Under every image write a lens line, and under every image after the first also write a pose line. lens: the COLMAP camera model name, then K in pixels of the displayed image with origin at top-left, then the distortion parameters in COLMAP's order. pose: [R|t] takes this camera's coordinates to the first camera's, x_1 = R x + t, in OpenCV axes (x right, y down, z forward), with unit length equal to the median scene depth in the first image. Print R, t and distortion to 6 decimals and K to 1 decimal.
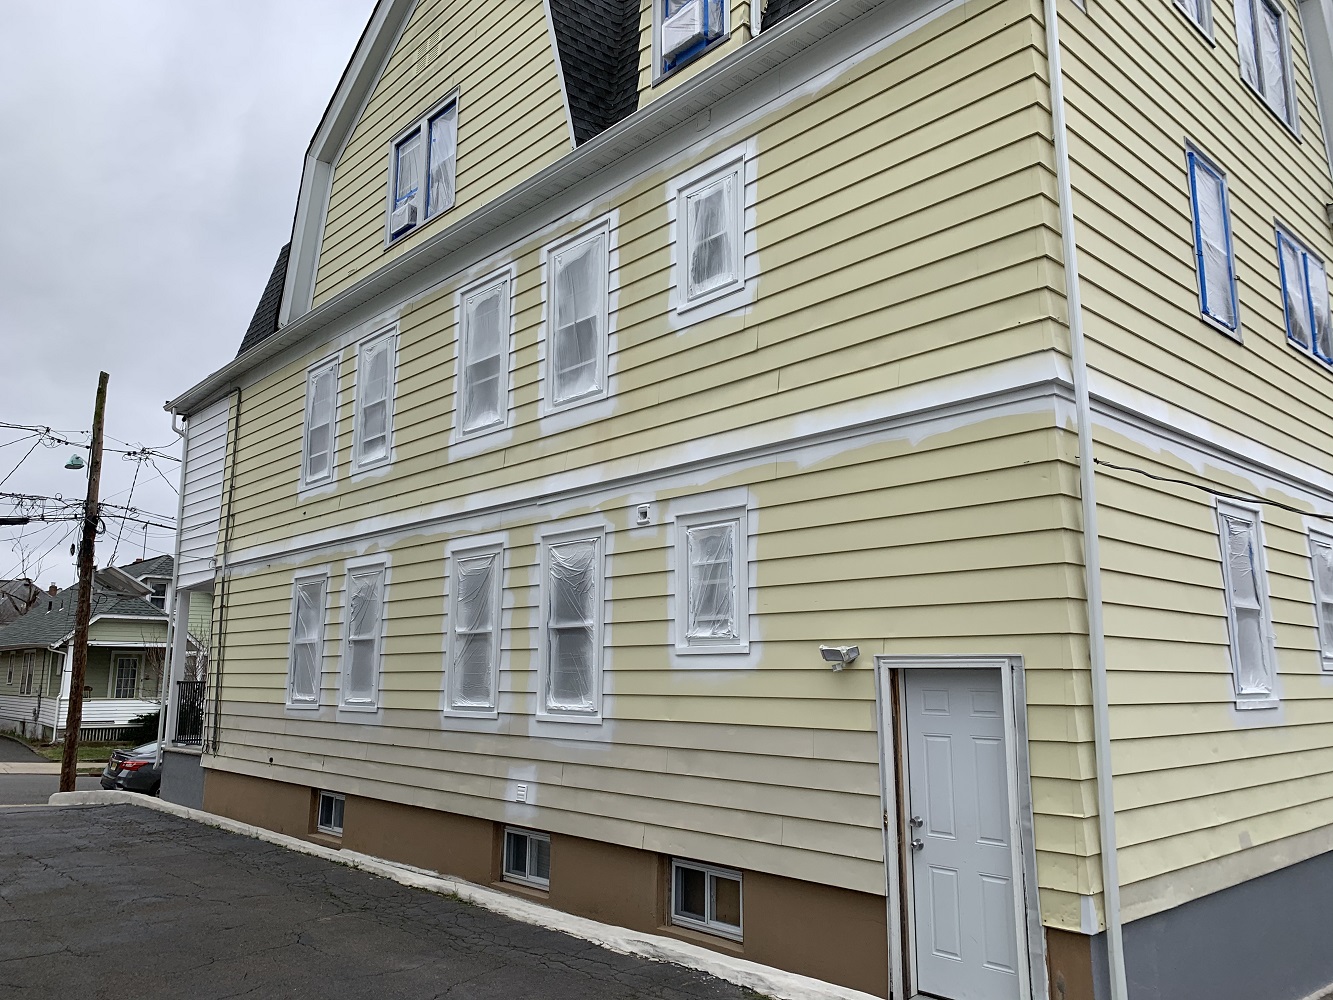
lens RADIAL K [[1009.7, 0, 666.7], [0, 1009.7, 503.8], [0, 0, 1]] dist [0.042717, -0.044065]
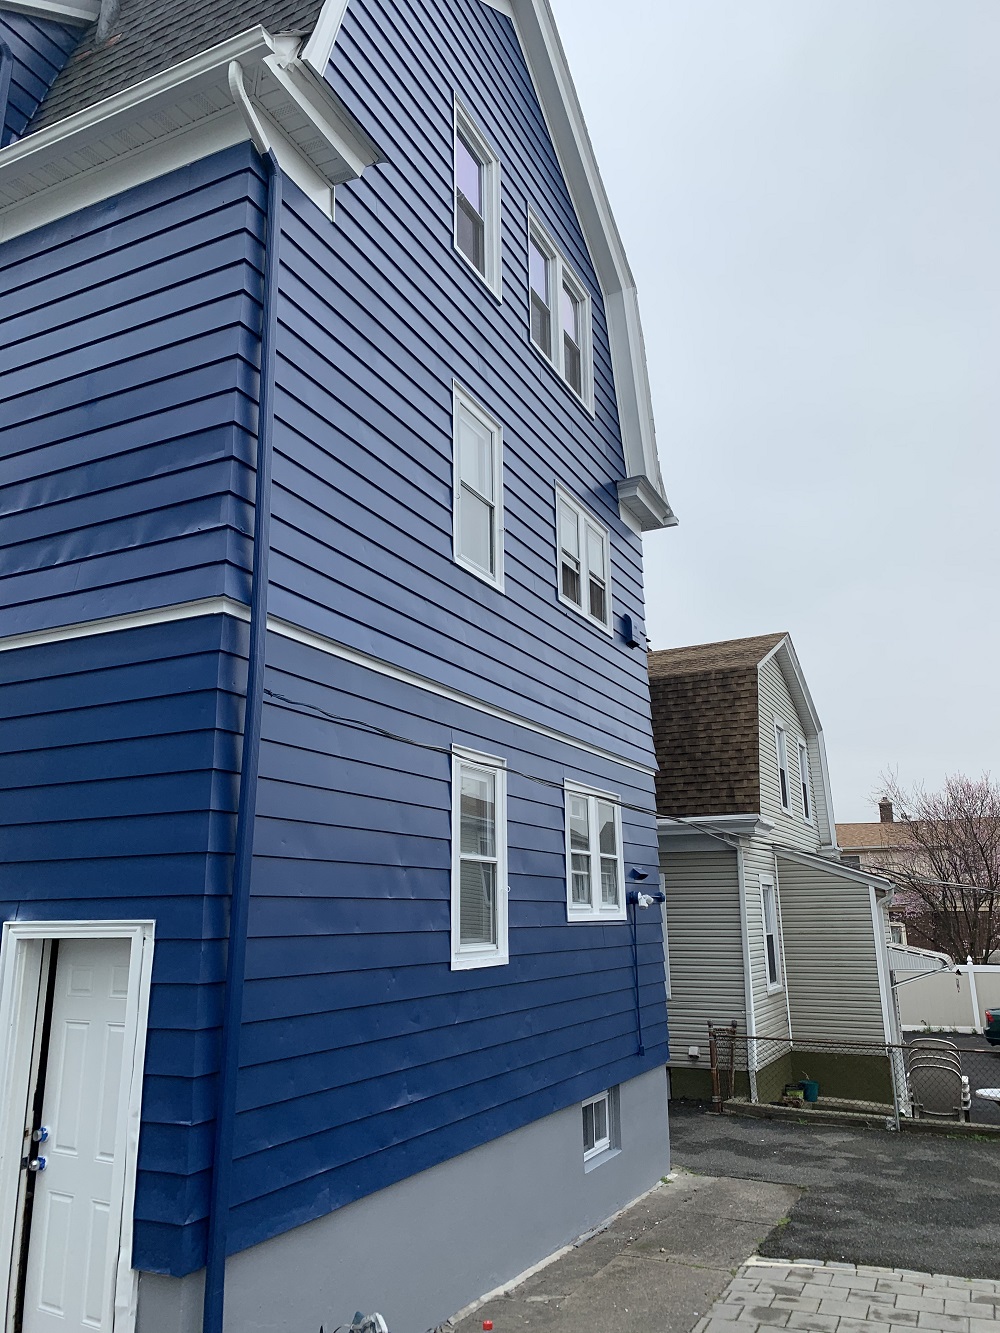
lens RADIAL K [[1009.7, 0, 496.5], [0, 1009.7, 661.9], [0, 0, 1]] dist [0.042717, -0.044065]
pose [[0.929804, 0.078052, 0.359685, 0.267817], [-0.049367, 0.994872, -0.088273, -0.001880], [-0.364730, 0.064320, 0.928889, 0.108375]]
